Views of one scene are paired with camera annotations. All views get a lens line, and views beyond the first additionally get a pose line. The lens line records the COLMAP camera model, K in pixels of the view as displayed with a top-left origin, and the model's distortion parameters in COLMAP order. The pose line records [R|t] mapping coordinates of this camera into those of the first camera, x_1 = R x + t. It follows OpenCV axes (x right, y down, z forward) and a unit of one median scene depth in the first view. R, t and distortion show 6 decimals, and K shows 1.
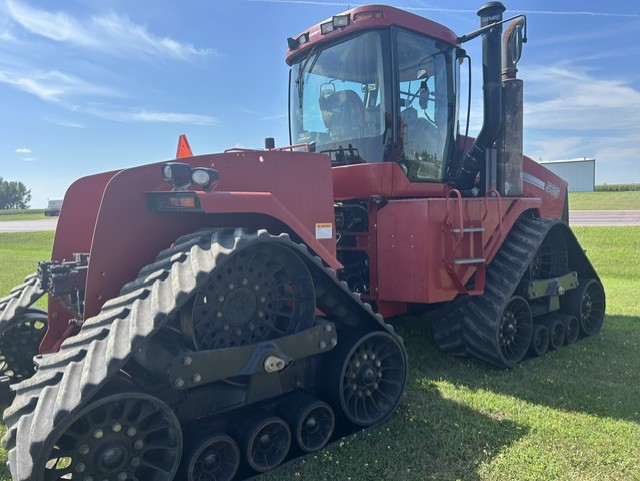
lens RADIAL K [[530.5, 0, 320.9], [0, 530.5, 254.4], [0, 0, 1]] dist [0.022229, -0.002144]
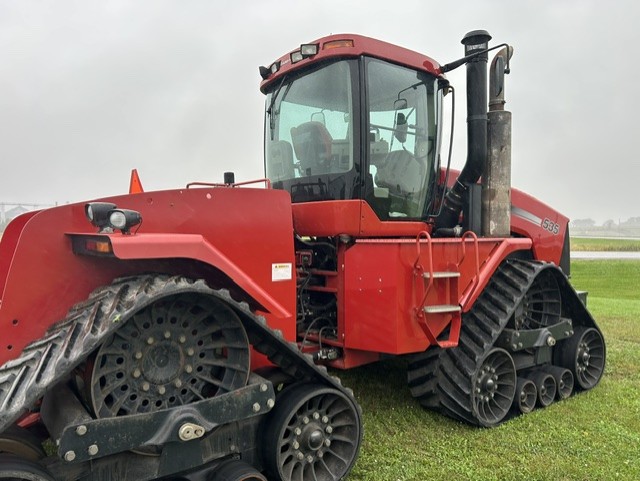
lens RADIAL K [[530.5, 0, 320.9], [0, 530.5, 254.4], [0, 0, 1]] dist [0.022229, -0.002144]
pose [[0.998506, 0.021601, -0.050193, 0.106444], [-0.023480, 0.999034, -0.037154, -0.039138], [0.049342, 0.038277, 0.998048, 0.069652]]
